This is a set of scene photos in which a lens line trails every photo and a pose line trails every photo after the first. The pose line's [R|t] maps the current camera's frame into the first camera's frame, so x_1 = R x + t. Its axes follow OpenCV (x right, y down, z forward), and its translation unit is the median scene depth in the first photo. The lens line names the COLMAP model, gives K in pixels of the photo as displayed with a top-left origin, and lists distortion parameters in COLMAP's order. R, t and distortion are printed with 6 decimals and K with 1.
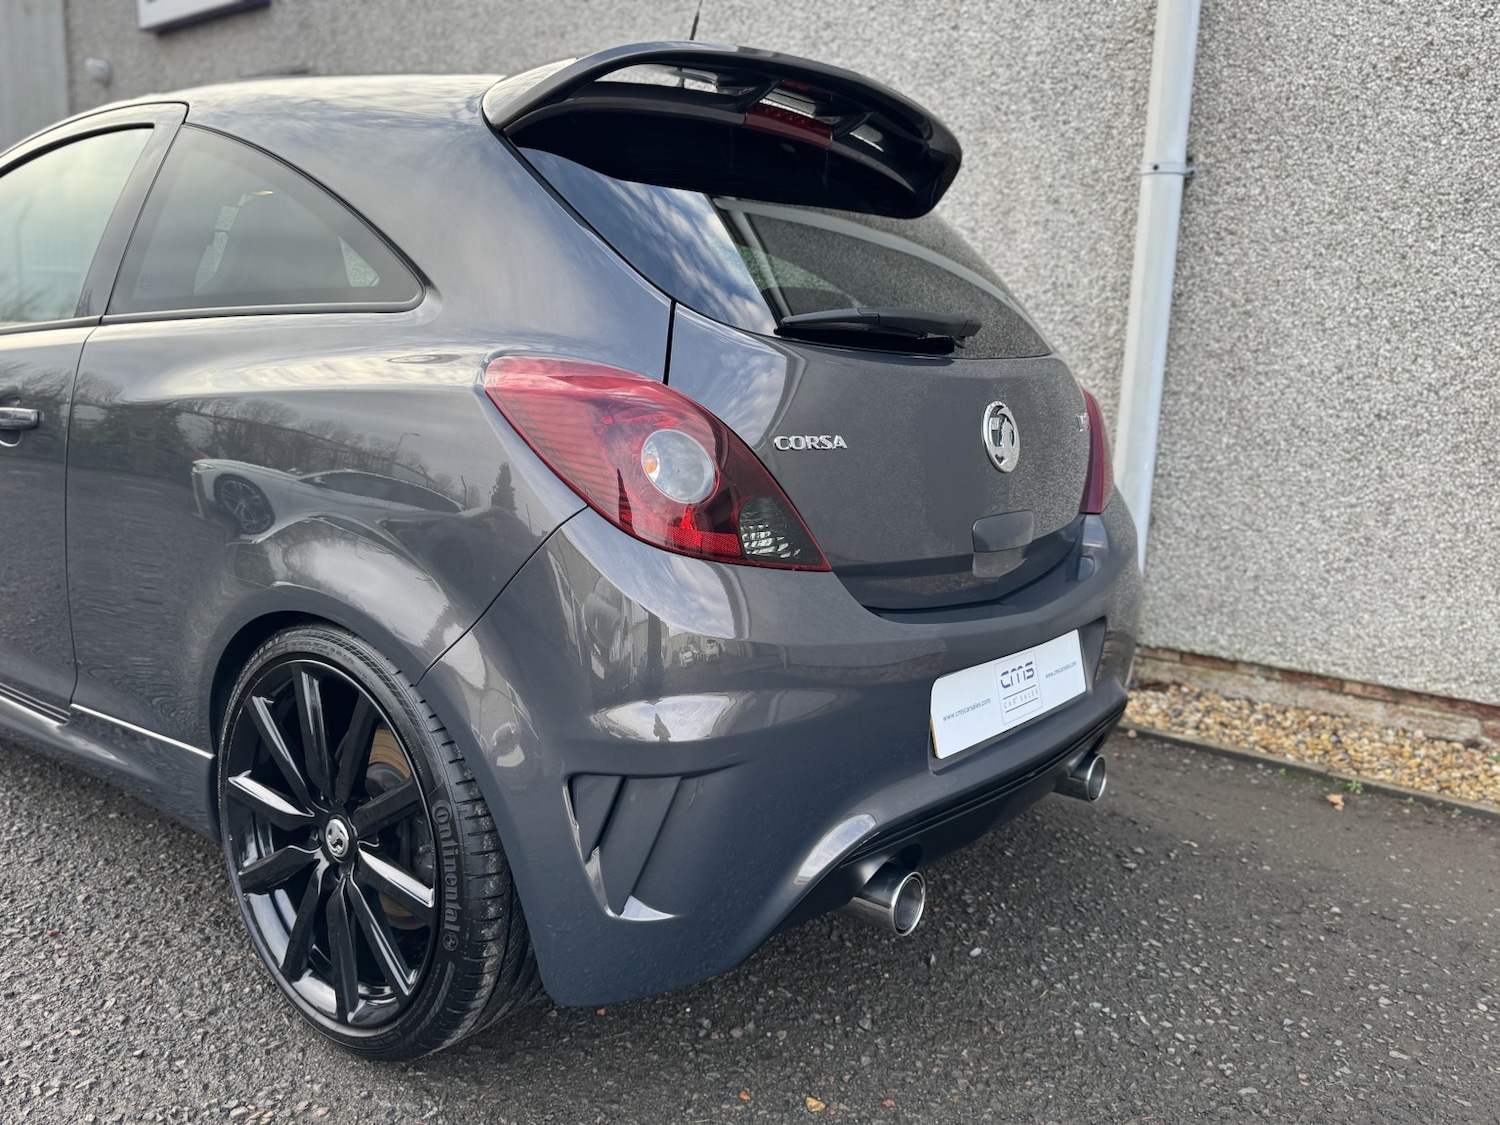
lens RADIAL K [[1176.9, 0, 748.6], [0, 1176.9, 557.7], [0, 0, 1]] dist [0.023008, -0.031469]
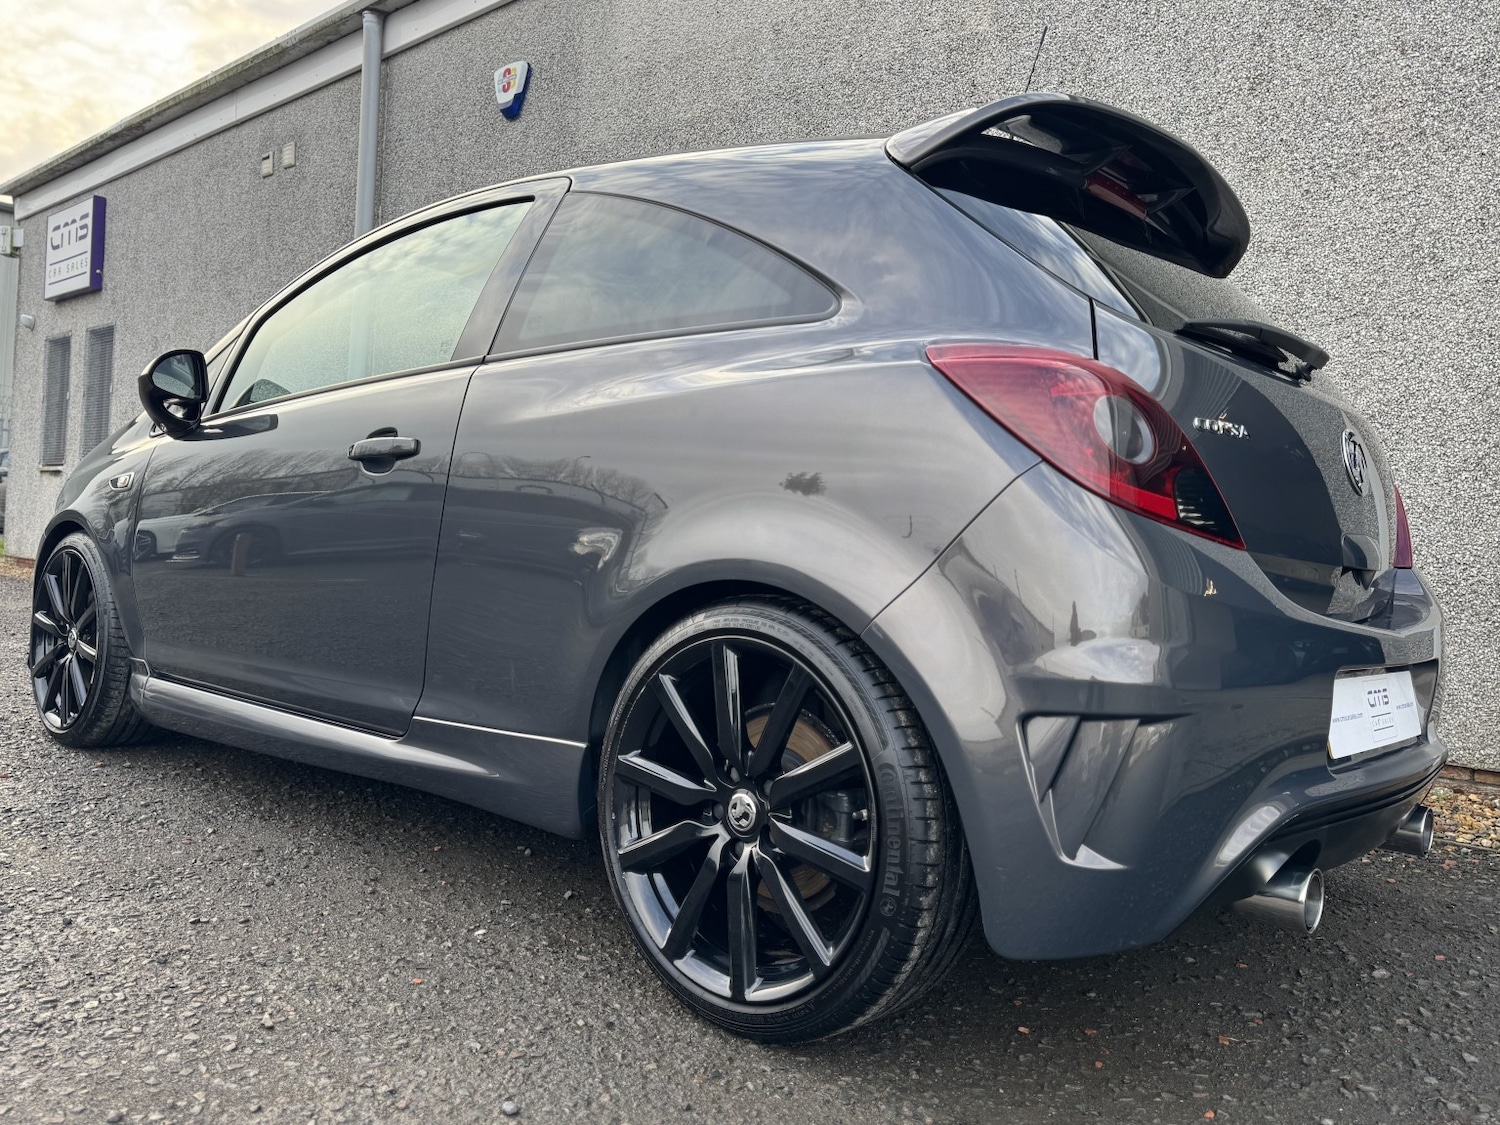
lens RADIAL K [[1176.9, 0, 753.8], [0, 1176.9, 567.8], [0, 0, 1]] dist [0.023008, -0.031469]
pose [[0.997843, 0.021009, -0.062188, -0.272173], [-0.030675, 0.986830, -0.158828, 0.188137], [0.058032, 0.160393, 0.985346, -0.041300]]
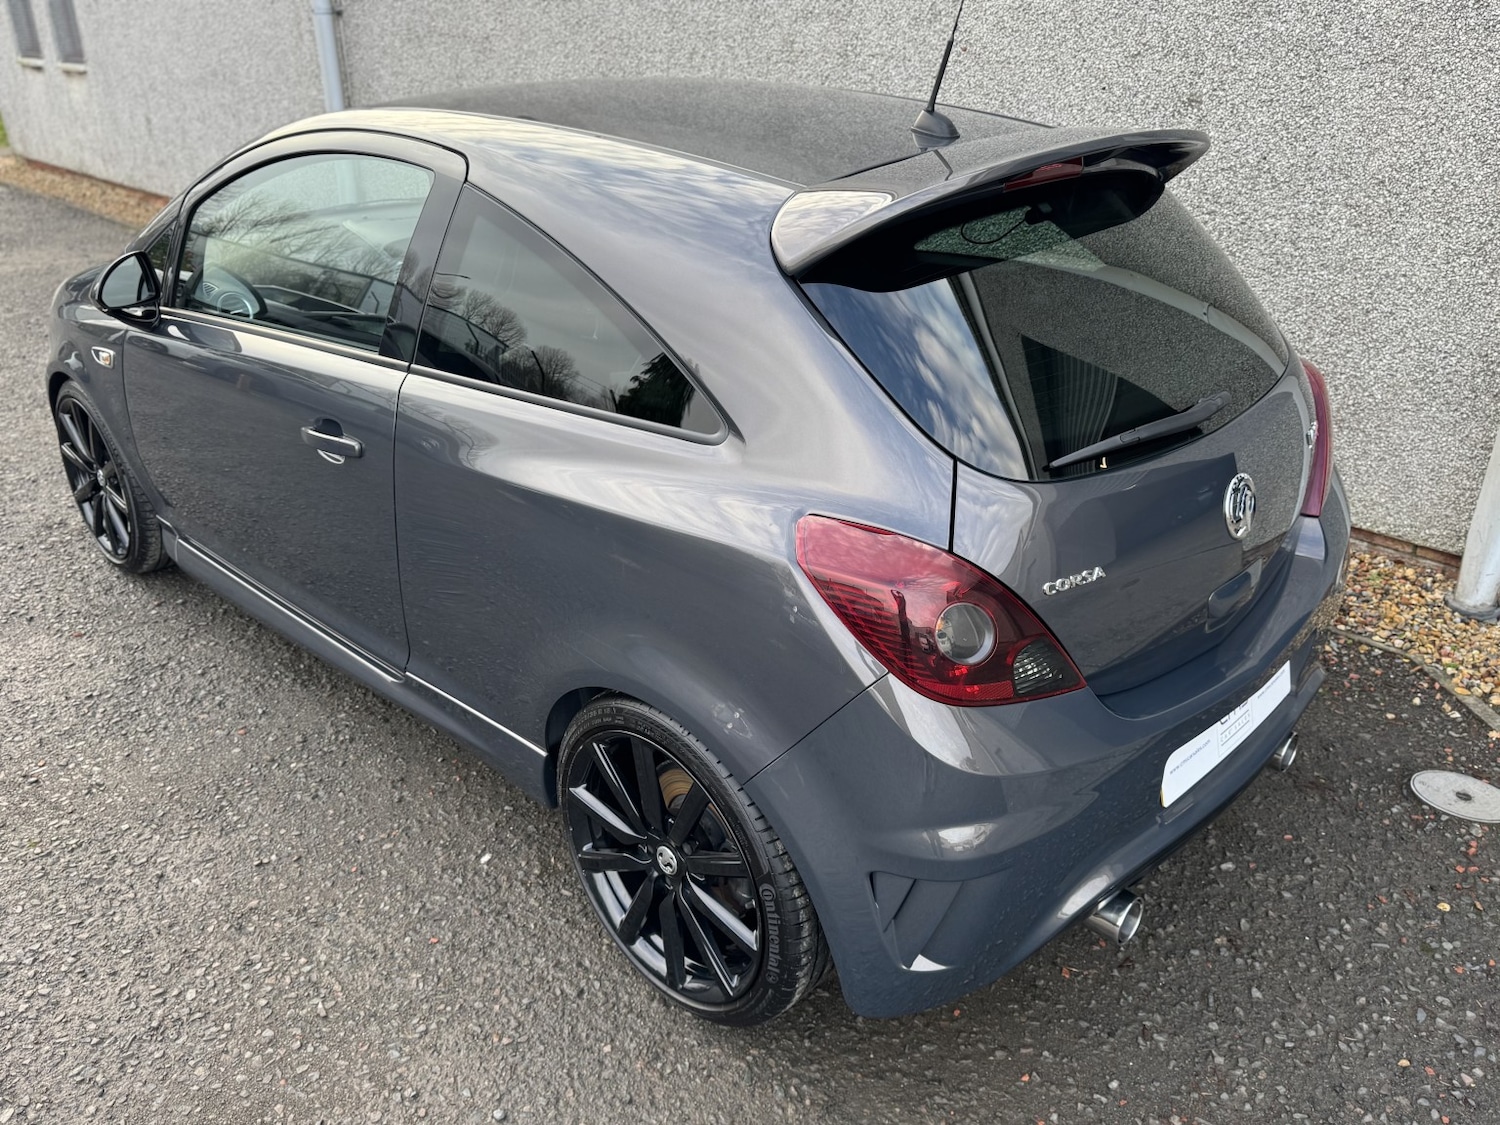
lens RADIAL K [[1176.9, 0, 758.7], [0, 1176.9, 563.8], [0, 0, 1]] dist [0.023008, -0.031469]
pose [[0.994186, 0.010949, -0.107116, -0.117188], [0.018898, 0.961633, 0.273687, -0.394939], [0.106002, -0.274120, 0.955836, -0.097800]]
